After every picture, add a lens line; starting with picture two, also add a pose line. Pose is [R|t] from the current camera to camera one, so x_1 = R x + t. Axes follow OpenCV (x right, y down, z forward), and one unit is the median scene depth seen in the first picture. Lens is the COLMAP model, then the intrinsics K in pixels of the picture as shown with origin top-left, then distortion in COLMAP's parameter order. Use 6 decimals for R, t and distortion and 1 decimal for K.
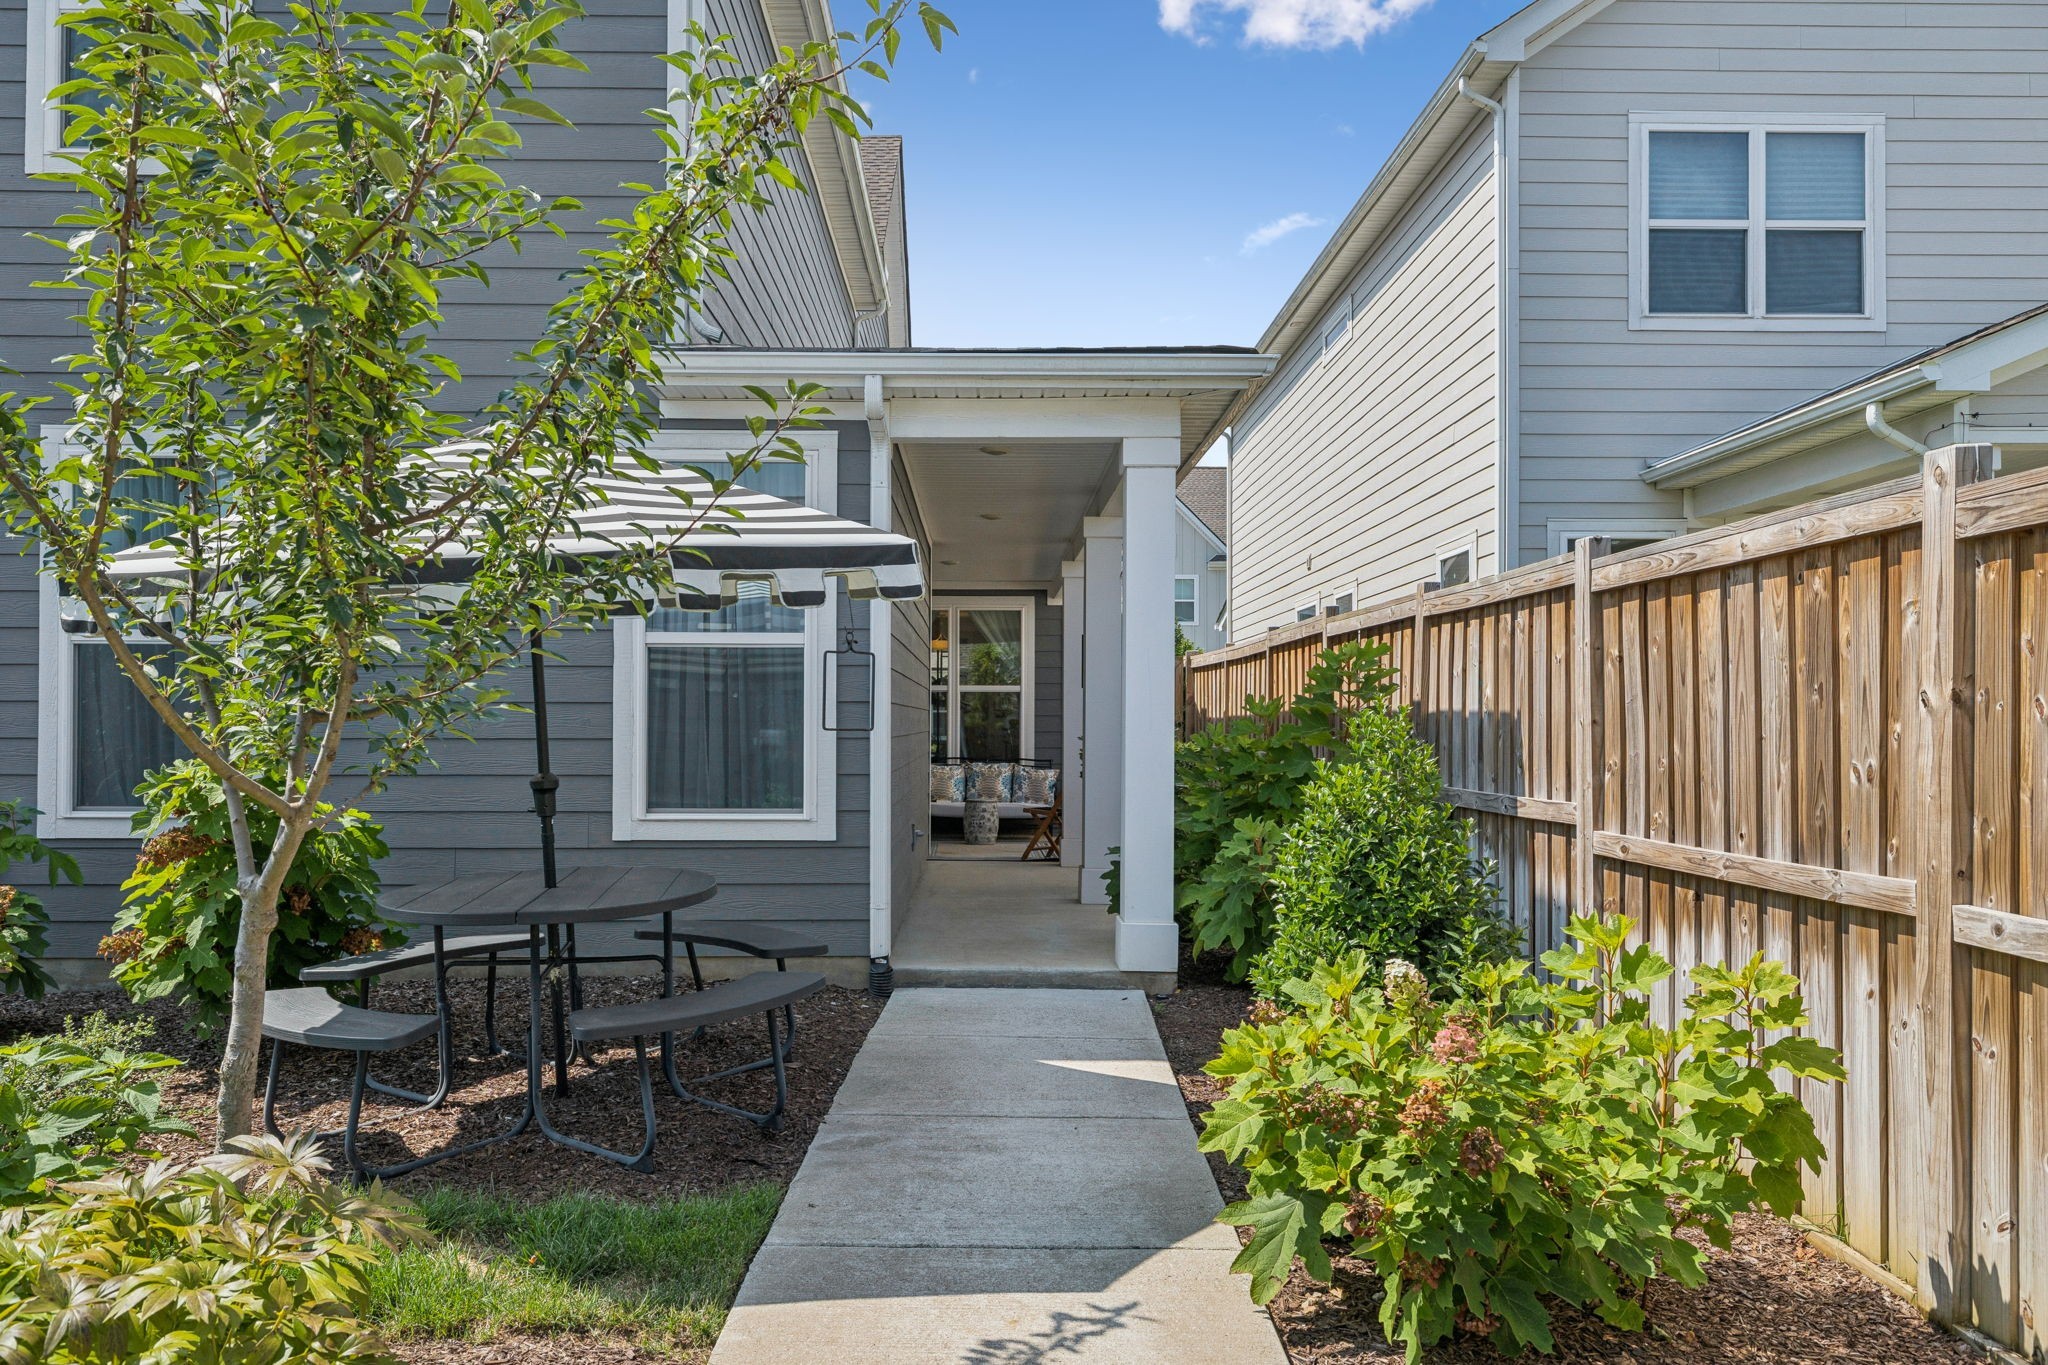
lens RADIAL K [[1441.9, 0, 1027.4], [0, 1441.9, 697.9], [0, 0, 1]] dist [0.009009, -0.000927]
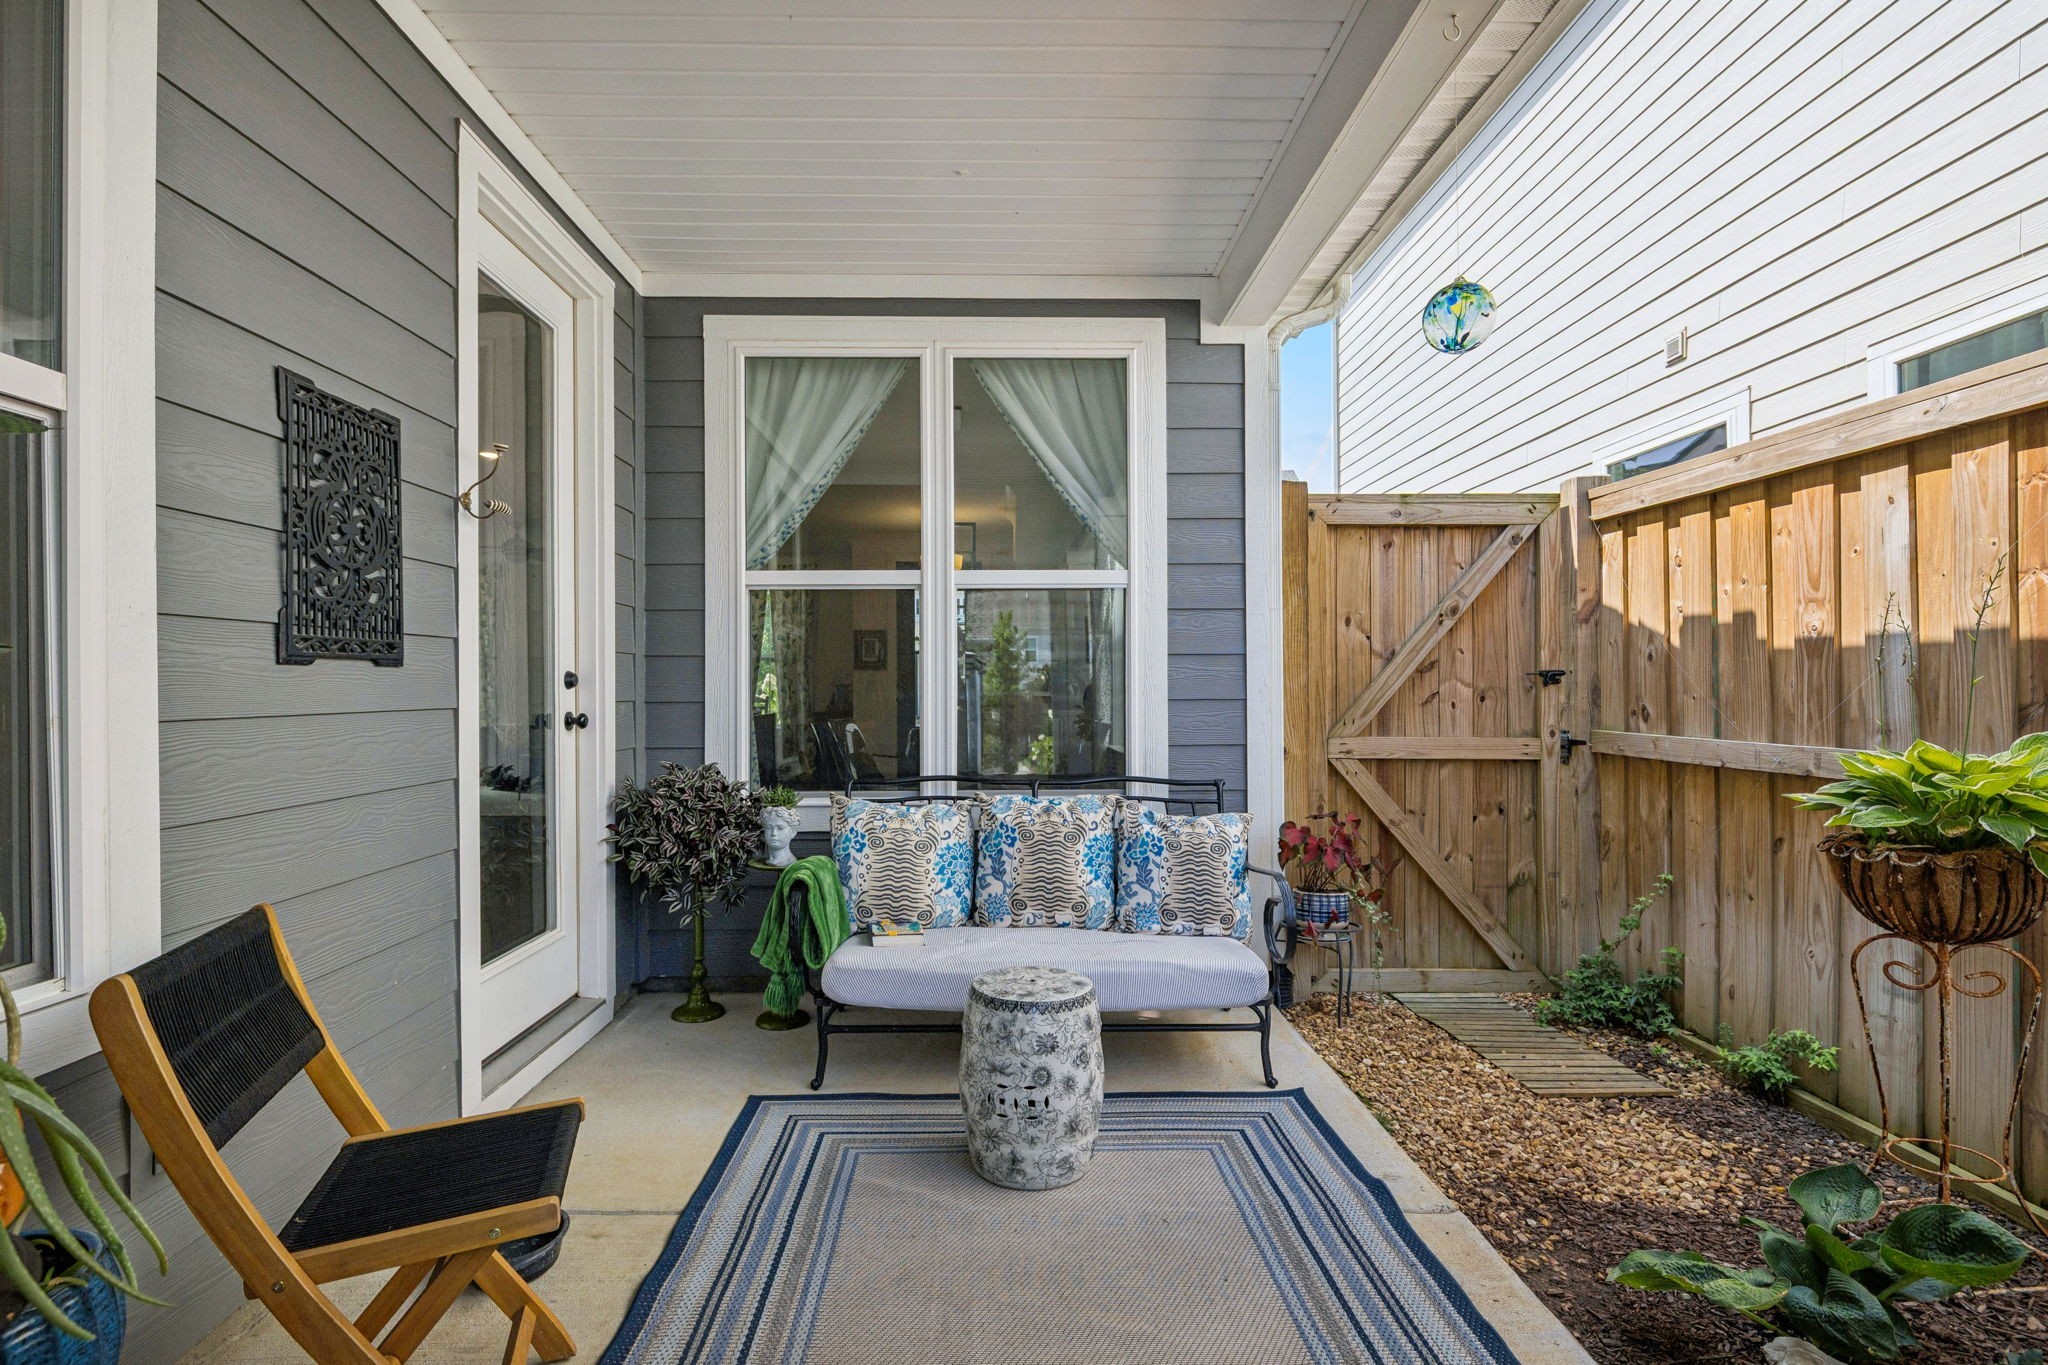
lens RADIAL K [[958.1, 0, 1022.5], [0, 958.1, 680.5], [0, 0, 1]] dist [0.002624, 0.000281]
pose [[0.999984, -0.005660, -0.000264, -0.030731], [0.005662, 0.999938, 0.009603, 0.016281], [0.000210, -0.009604, 0.999954, 0.772234]]
